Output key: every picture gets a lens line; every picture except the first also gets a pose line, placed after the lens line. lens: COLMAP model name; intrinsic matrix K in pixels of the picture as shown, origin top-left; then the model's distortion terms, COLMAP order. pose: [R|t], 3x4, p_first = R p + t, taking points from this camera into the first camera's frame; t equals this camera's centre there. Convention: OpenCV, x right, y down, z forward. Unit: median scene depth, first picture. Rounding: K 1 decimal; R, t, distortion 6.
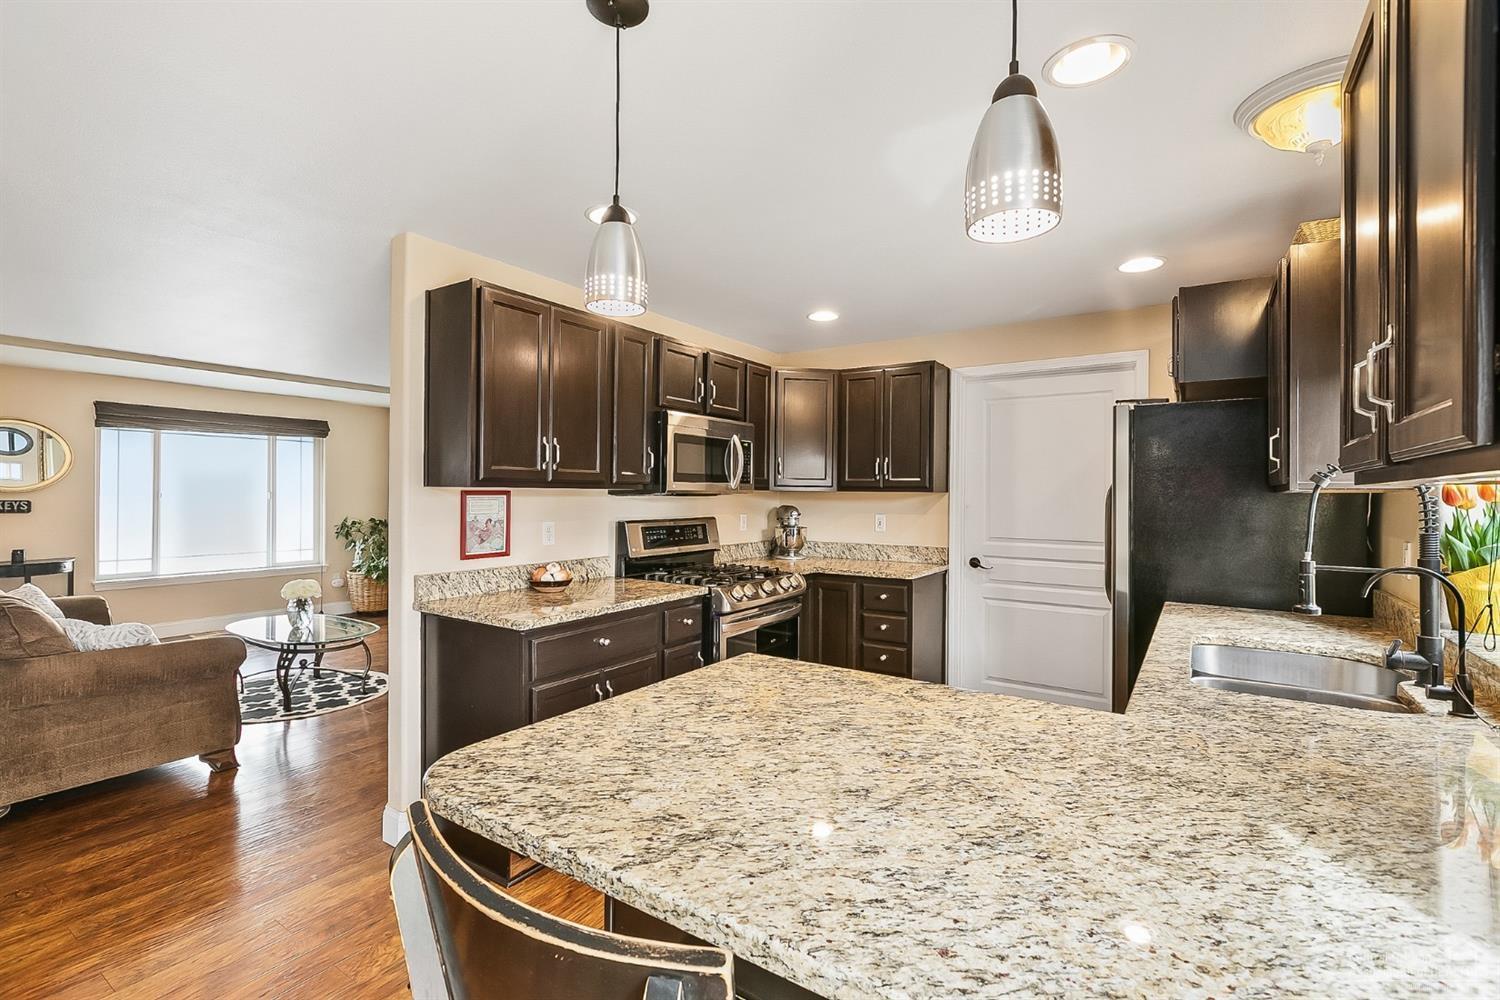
lens RADIAL K [[671.6, 0, 705.6], [0, 671.6, 492.2], [0, 0, 1]] dist [0.003962, 0.000103]
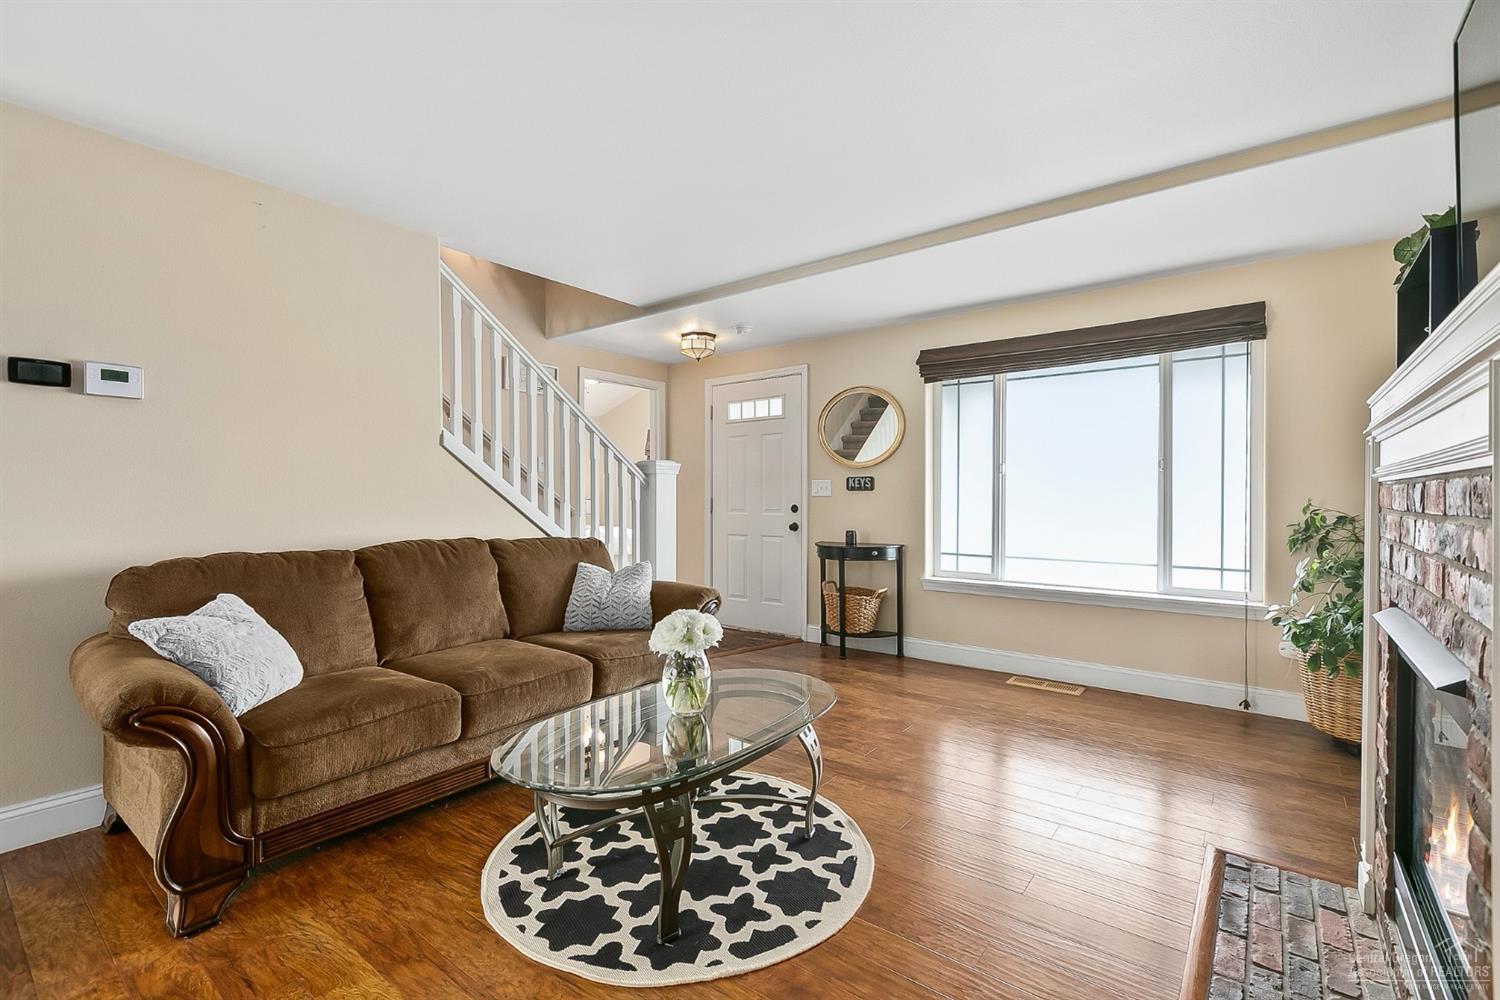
lens RADIAL K [[671.6, 0, 751.9], [0, 671.6, 497.7], [0, 0, 1]] dist [0.003962, 0.000103]
pose [[-0.022340, -0.001037, -0.999750, -0.108896], [0.005515, 0.999984, -0.001161, 0.040796], [0.999735, -0.005540, -0.022334, 0.867213]]
